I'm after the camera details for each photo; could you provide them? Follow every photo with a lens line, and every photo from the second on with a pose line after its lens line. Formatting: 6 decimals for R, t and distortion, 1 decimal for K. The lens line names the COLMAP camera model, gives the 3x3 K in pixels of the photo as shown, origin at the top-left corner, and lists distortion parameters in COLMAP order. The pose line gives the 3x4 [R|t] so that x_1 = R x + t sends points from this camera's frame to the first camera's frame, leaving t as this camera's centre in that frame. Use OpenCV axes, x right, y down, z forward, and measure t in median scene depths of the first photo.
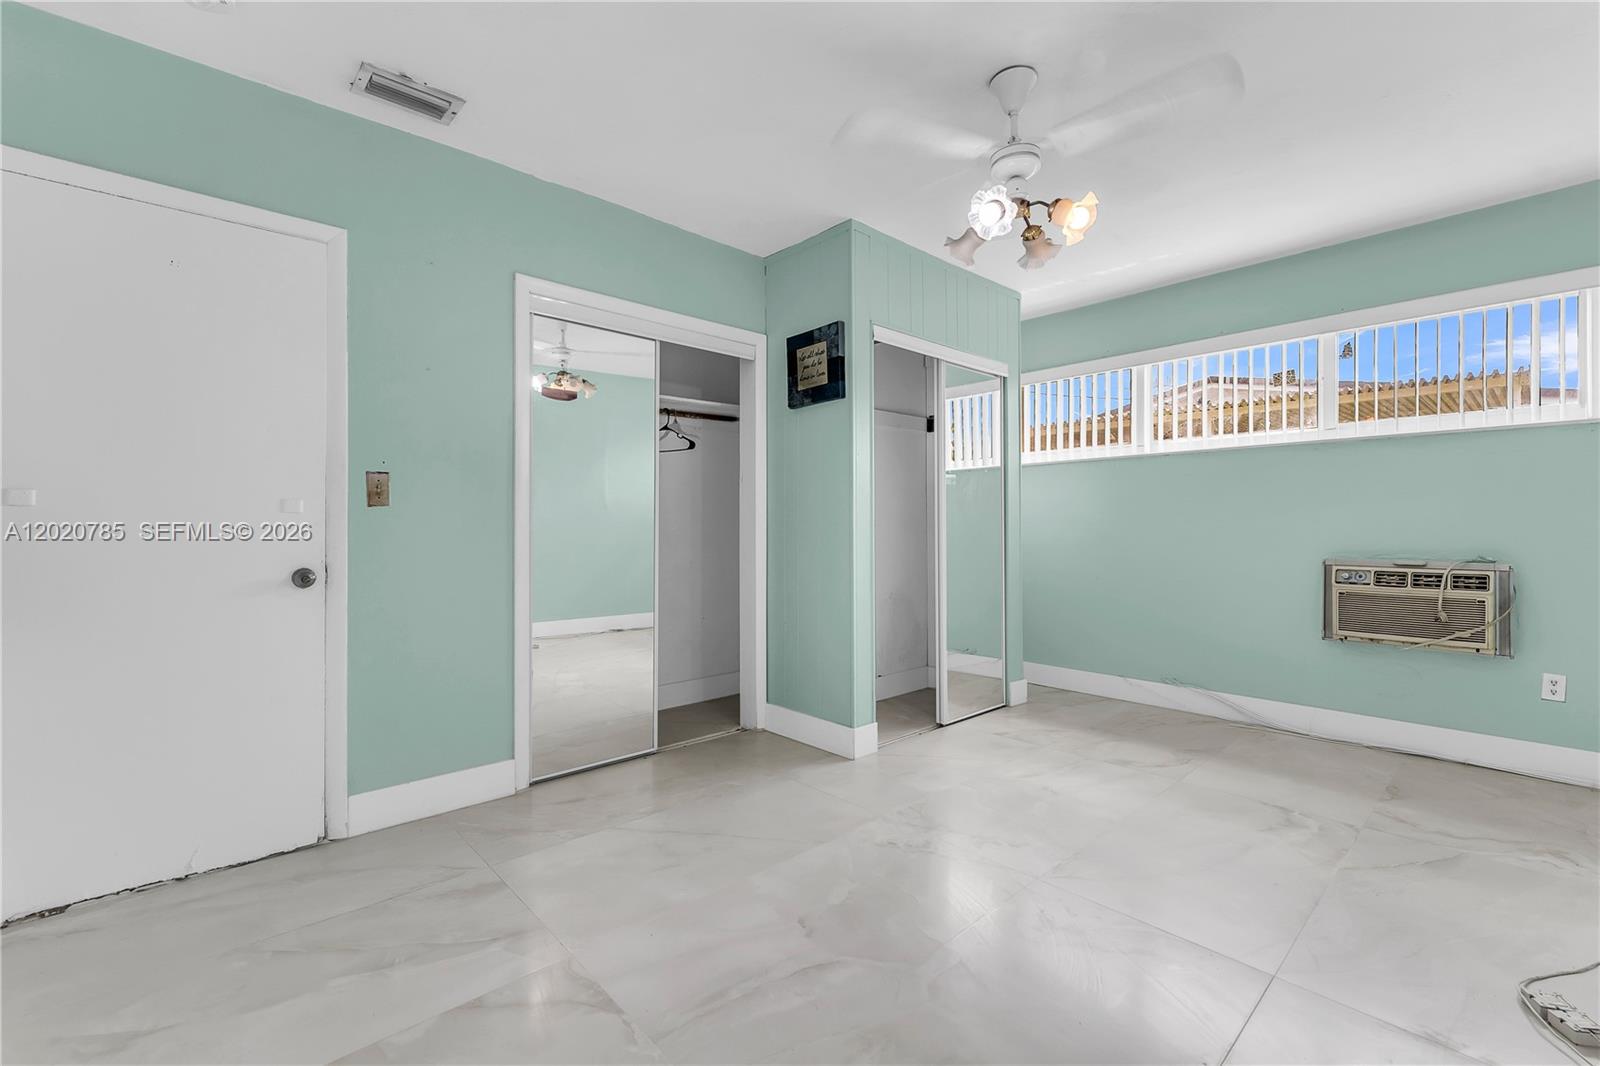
lens RADIAL K [[660.6, 0, 795.3], [0, 660.6, 522.0], [0, 0, 1]] dist [-0.000139, -0.000384]
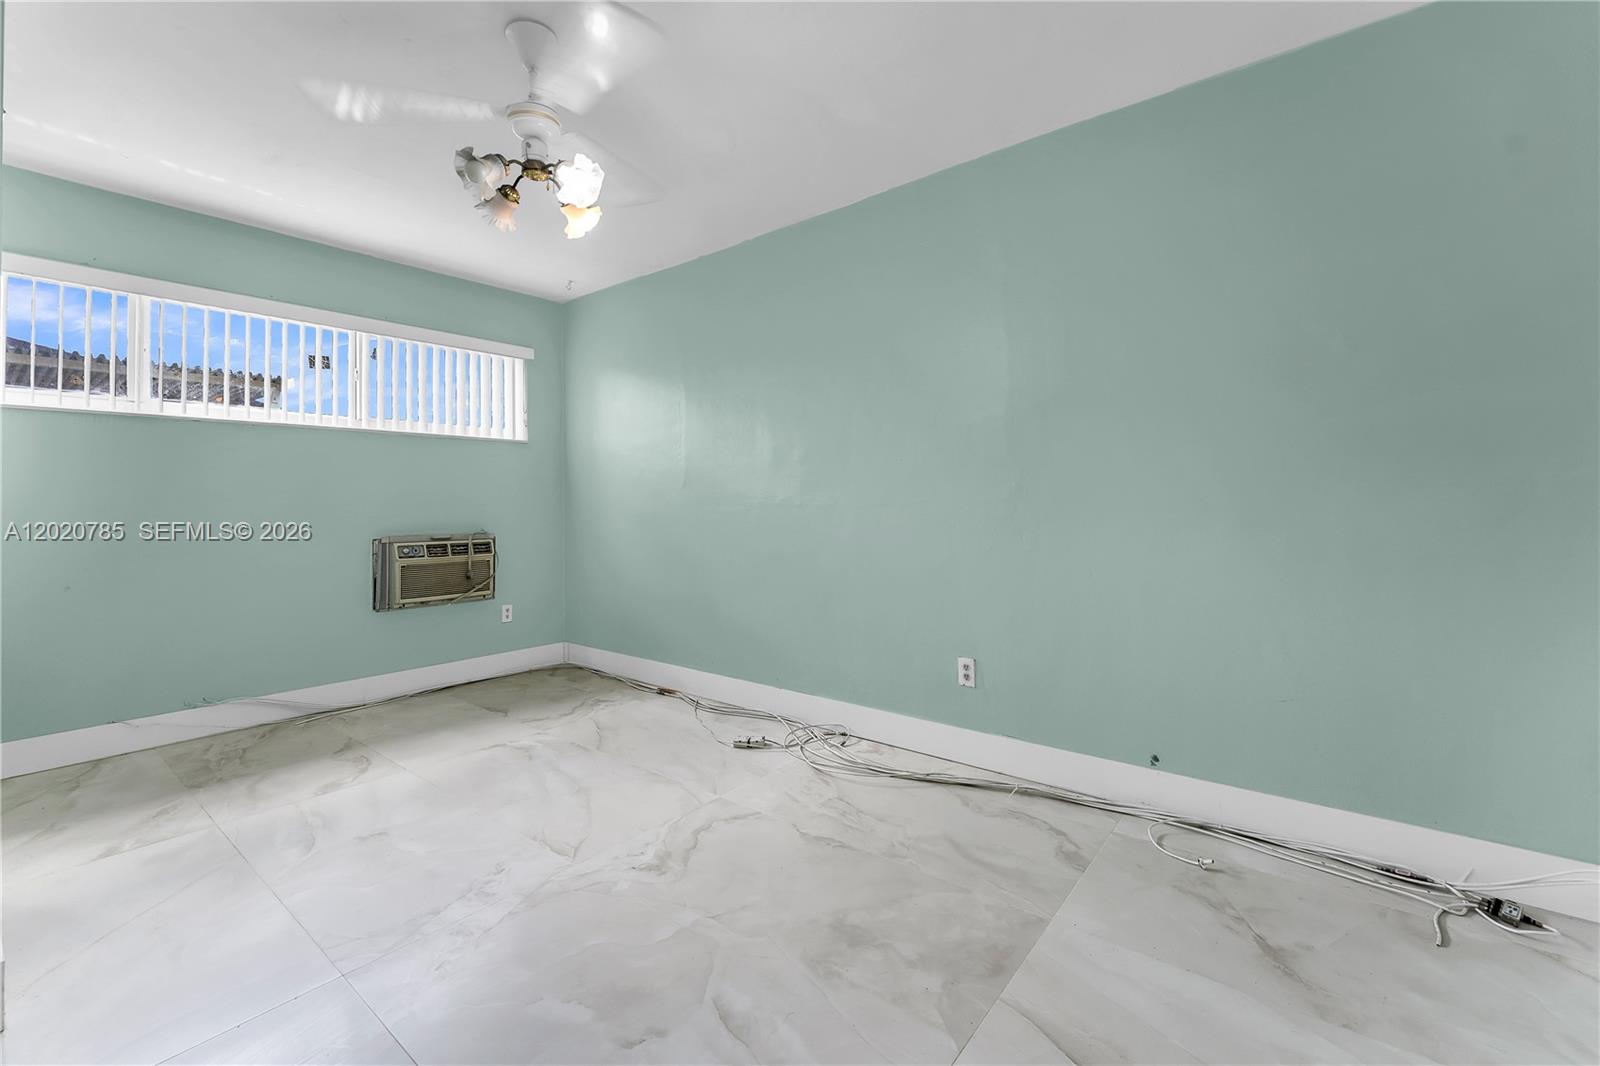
lens RADIAL K [[655.5, 0, 796.3], [0, 655.5, 483.4], [0, 0, 1]] dist [-0.000821, -0.000118]
pose [[-0.114182, 0.032069, 0.992942, -0.382532], [0.002473, 0.999485, -0.031996, 0.001903], [-0.993457, -0.001198, -0.114203, 0.455219]]
